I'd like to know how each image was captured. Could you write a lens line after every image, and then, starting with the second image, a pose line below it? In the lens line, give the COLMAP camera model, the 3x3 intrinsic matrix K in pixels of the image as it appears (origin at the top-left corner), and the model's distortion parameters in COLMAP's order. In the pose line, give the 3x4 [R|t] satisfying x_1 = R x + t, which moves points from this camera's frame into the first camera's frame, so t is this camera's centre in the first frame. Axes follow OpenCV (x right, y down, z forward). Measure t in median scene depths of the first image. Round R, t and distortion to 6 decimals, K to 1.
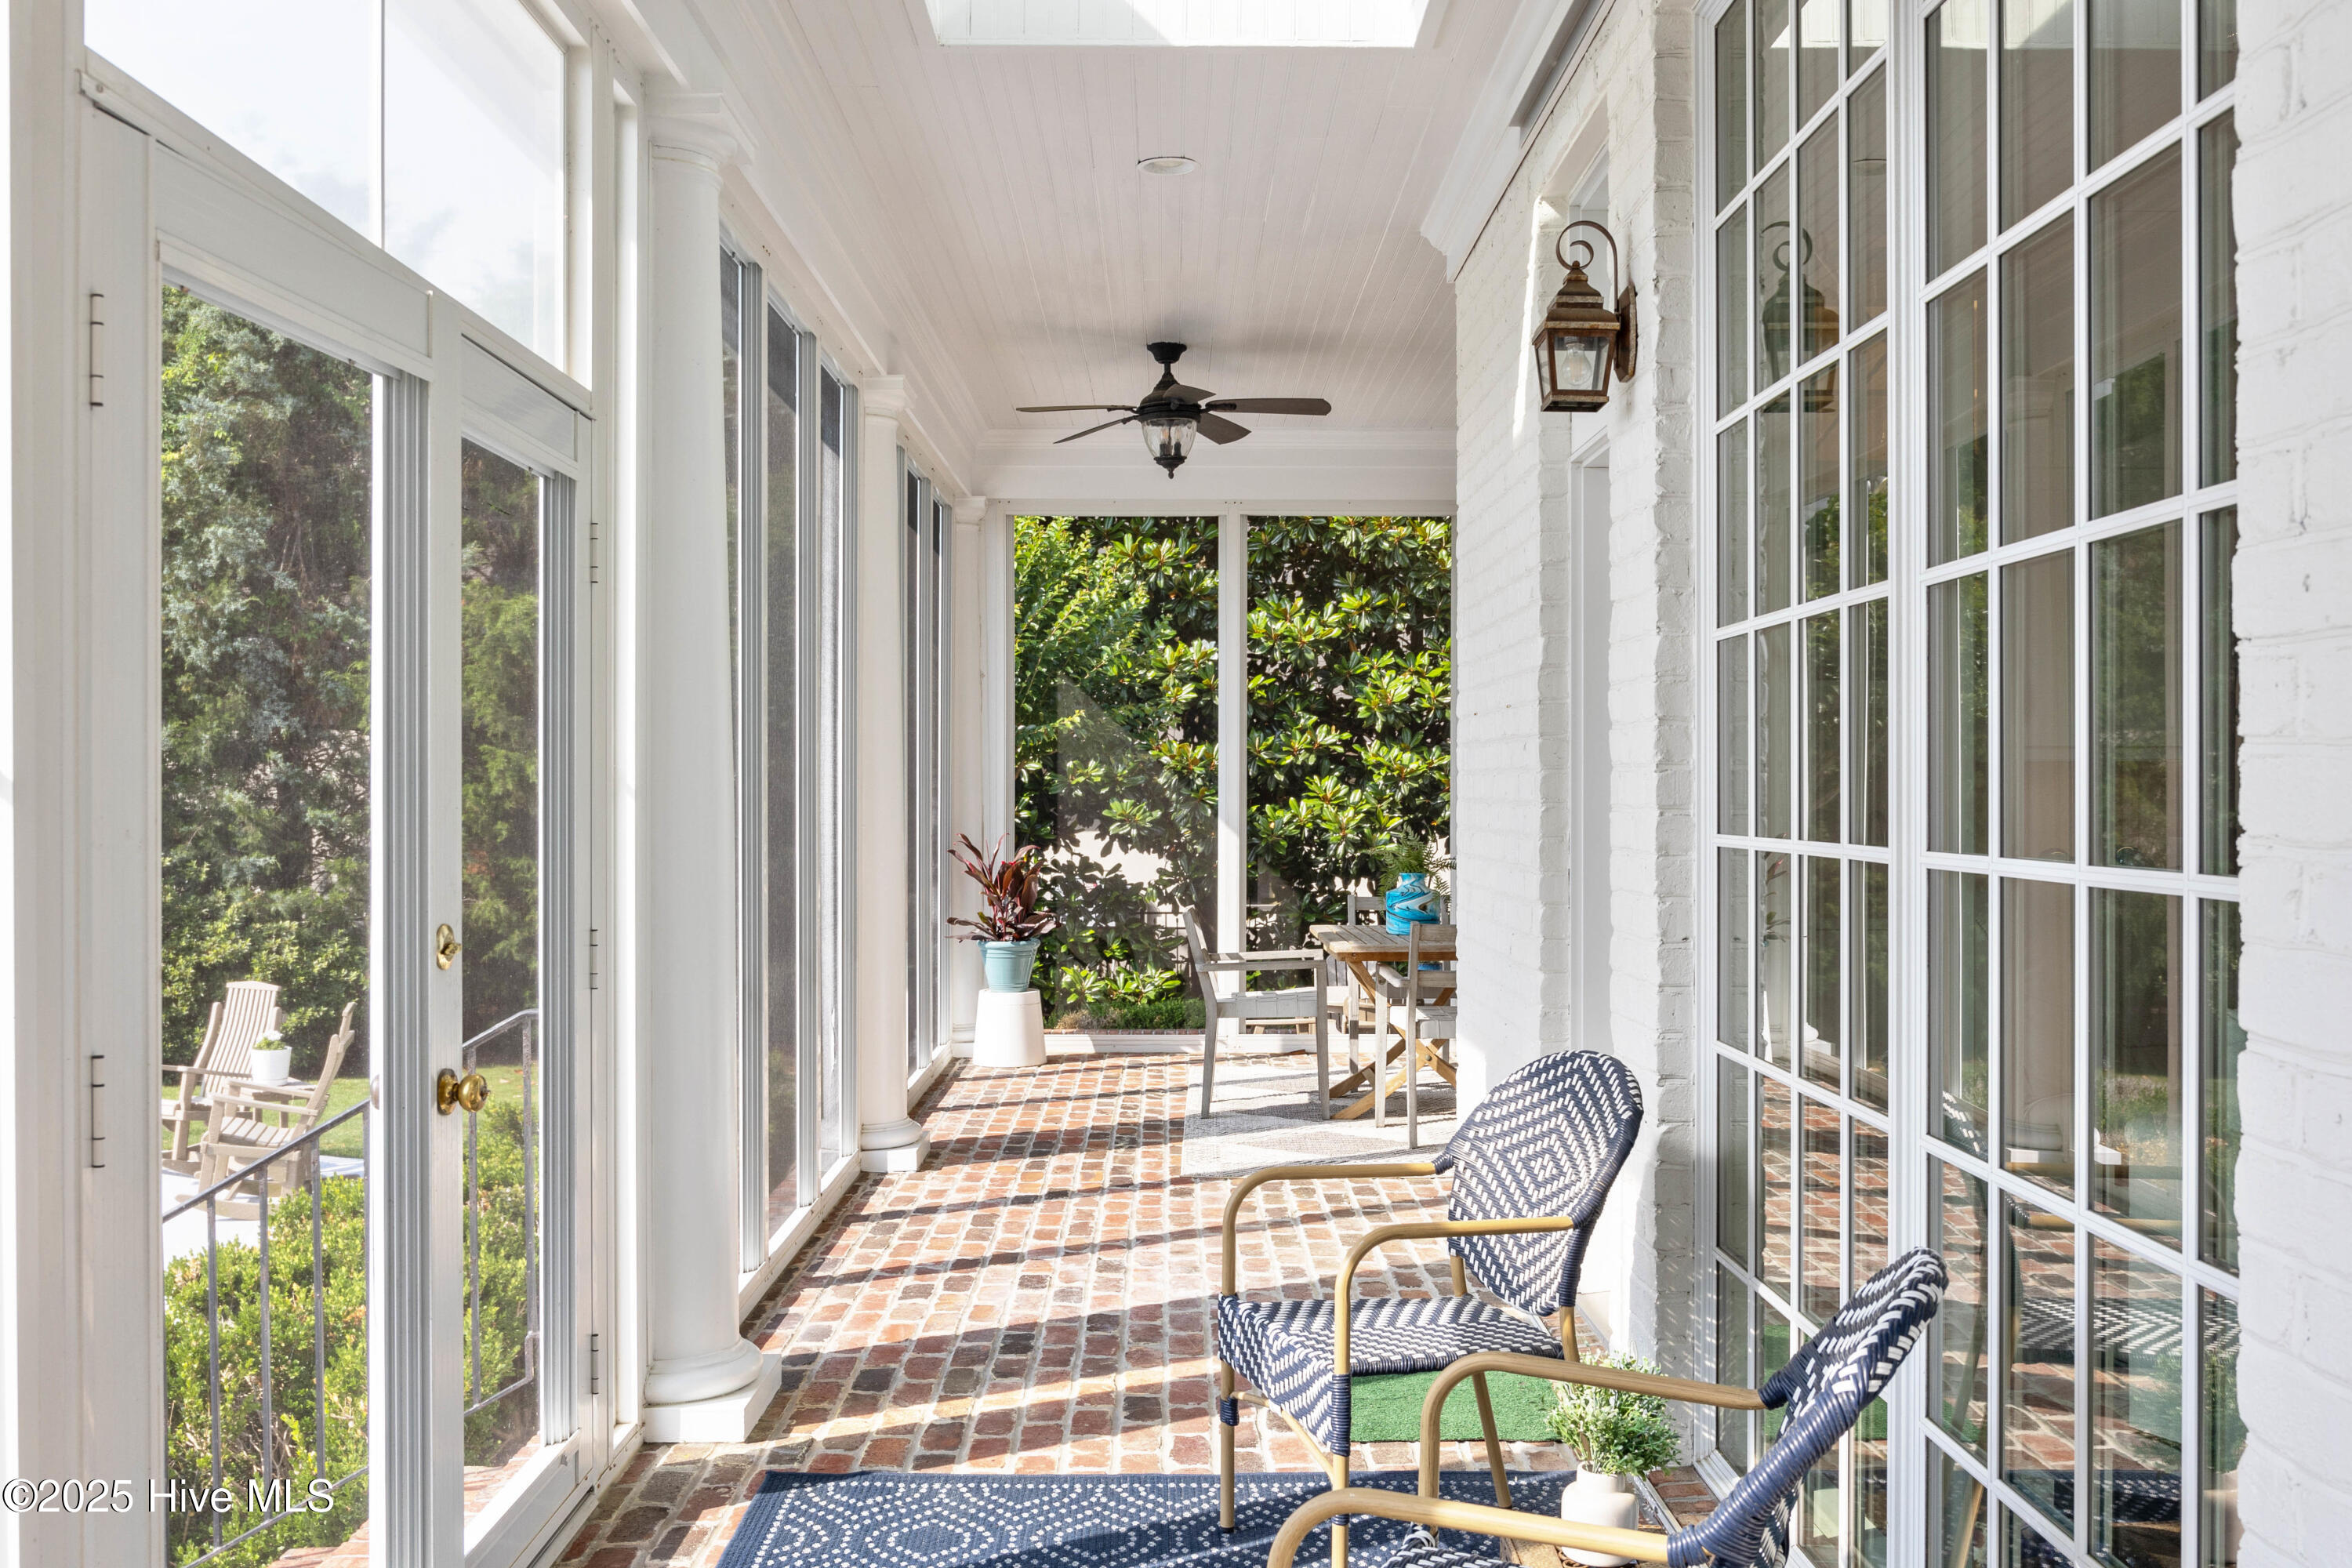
lens RADIAL K [[2180.7, 0, 1175.9], [0, 2180.7, 786.0], [0, 0, 1]] dist [0.001008, 0.000000]
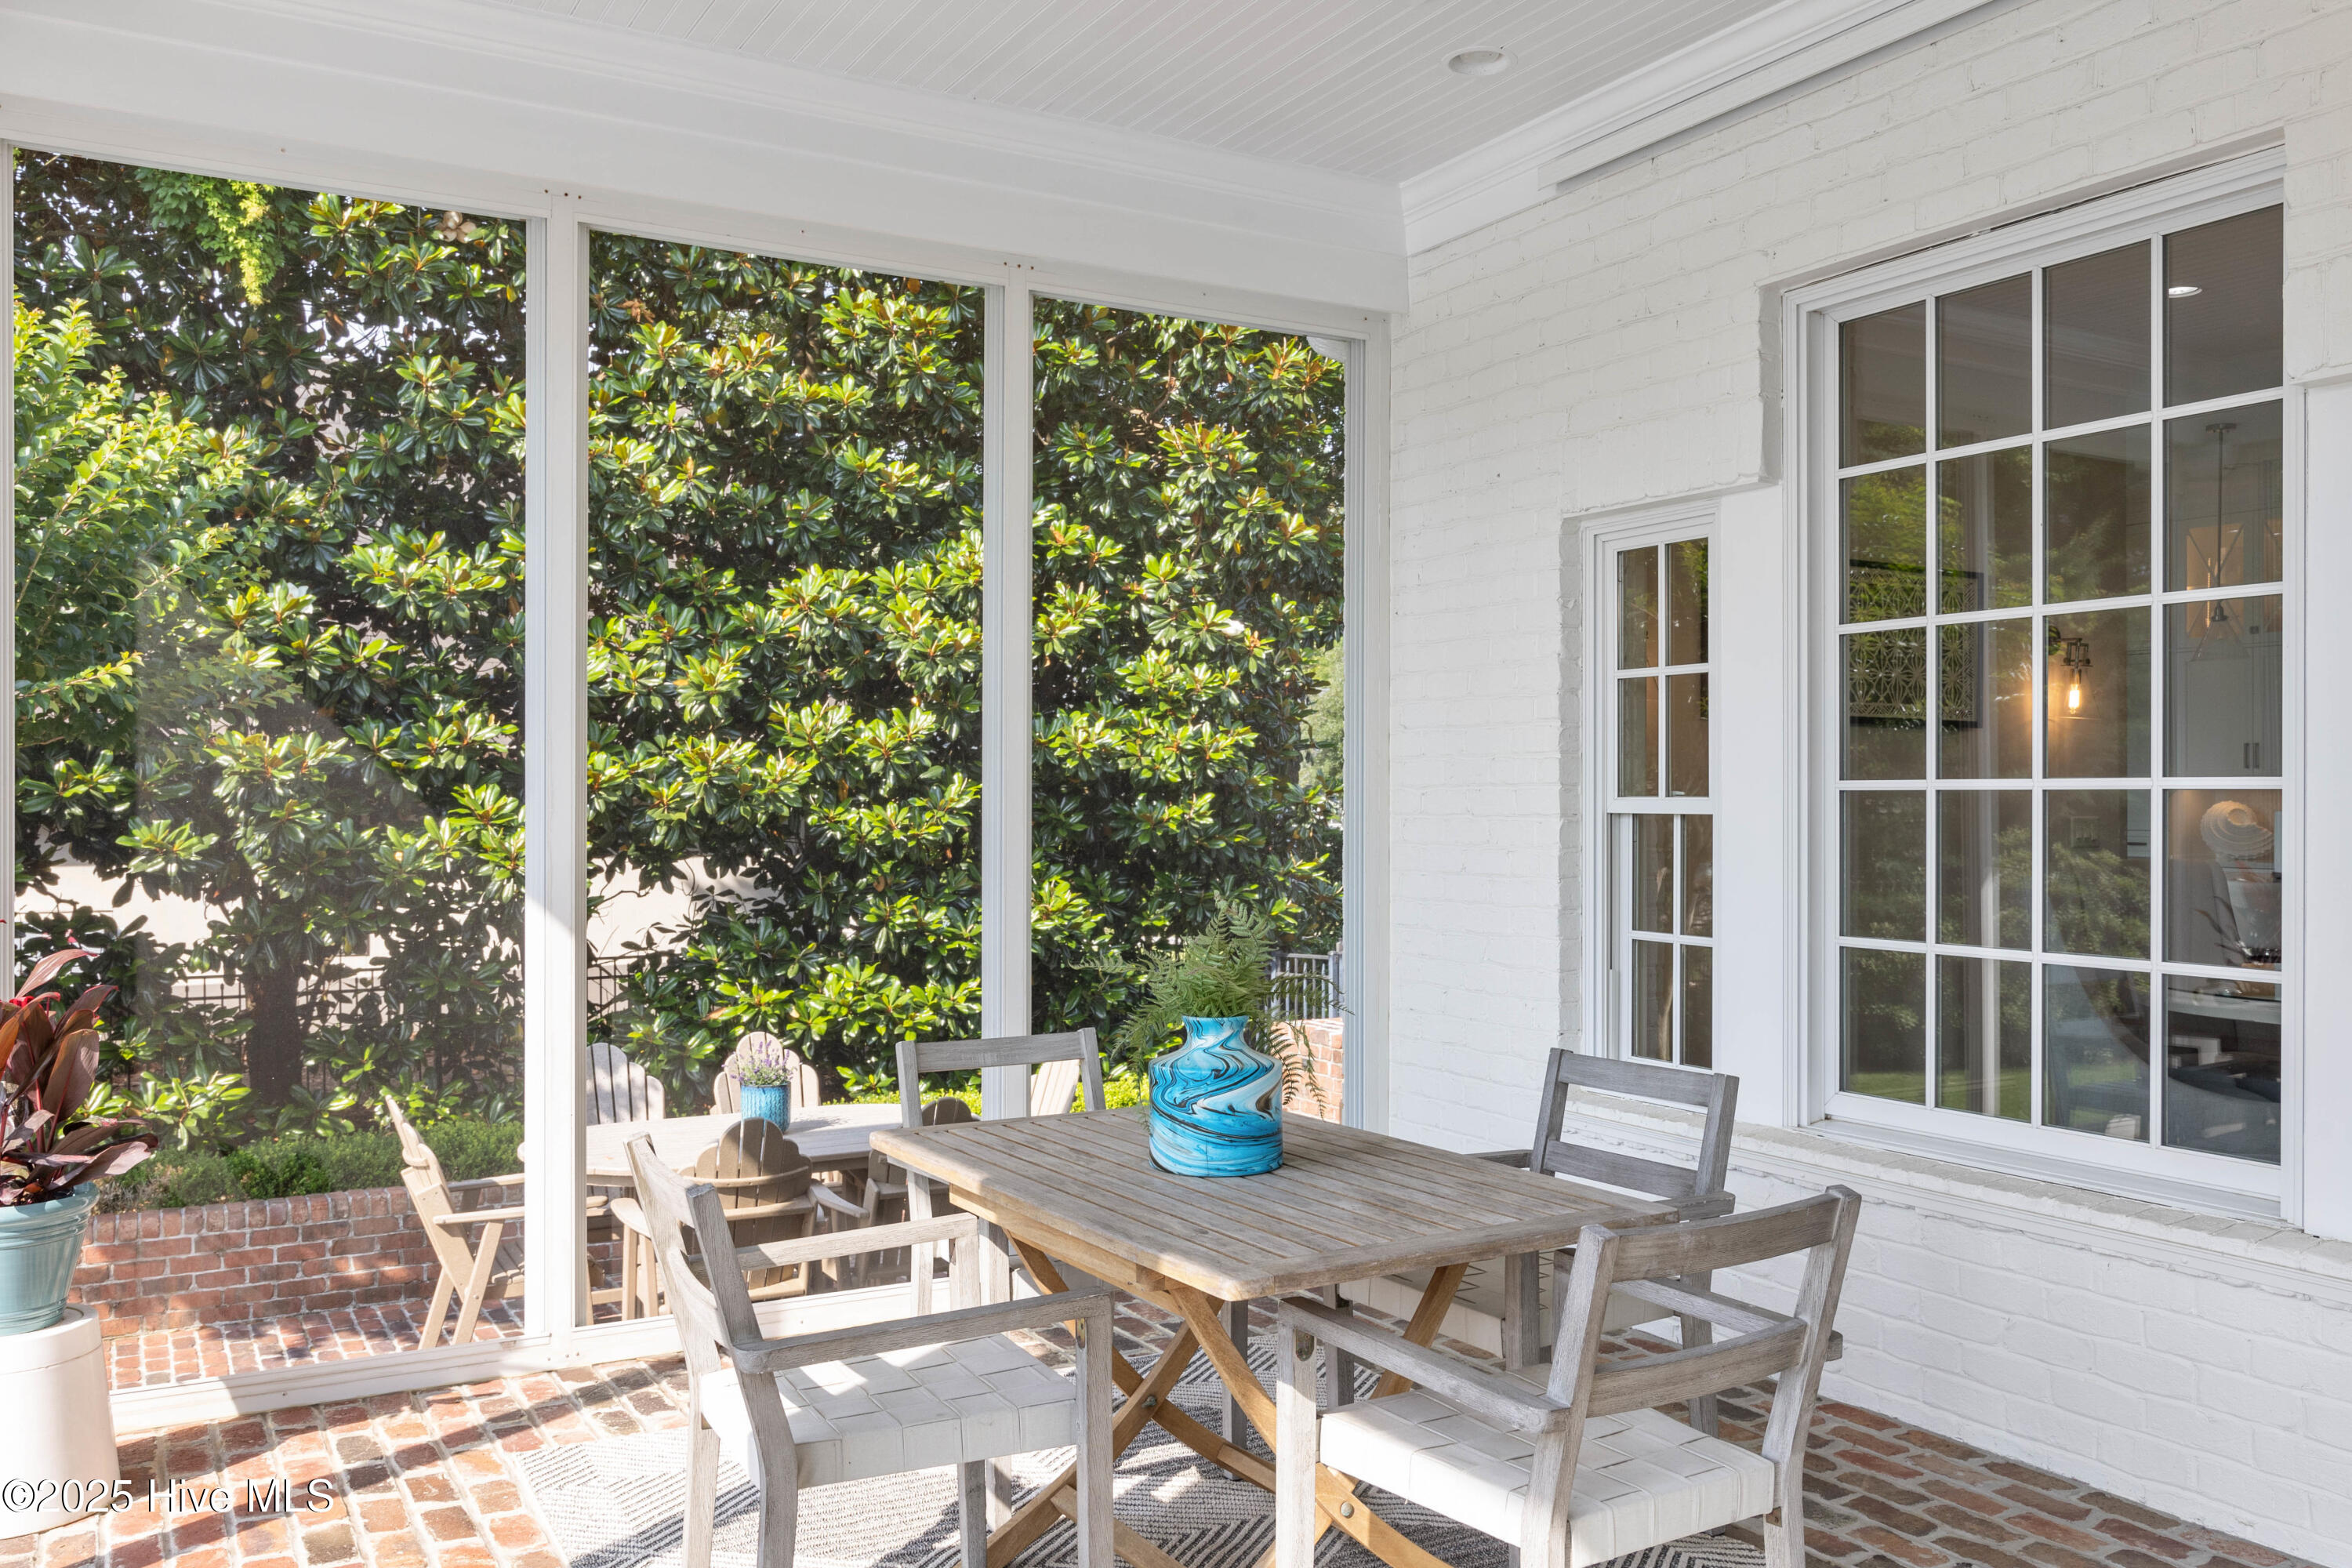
lens RADIAL K [[1876.7, 0, 1183.0], [0, 1876.7, 818.6], [0, 0, 1]] dist [0.002664, 0.006022]
pose [[0.869004, -0.005296, 0.494776, -0.035038], [0.000096, 0.999944, 0.010536, -0.000187], [-0.494805, -0.009108, 0.868956, 0.355218]]
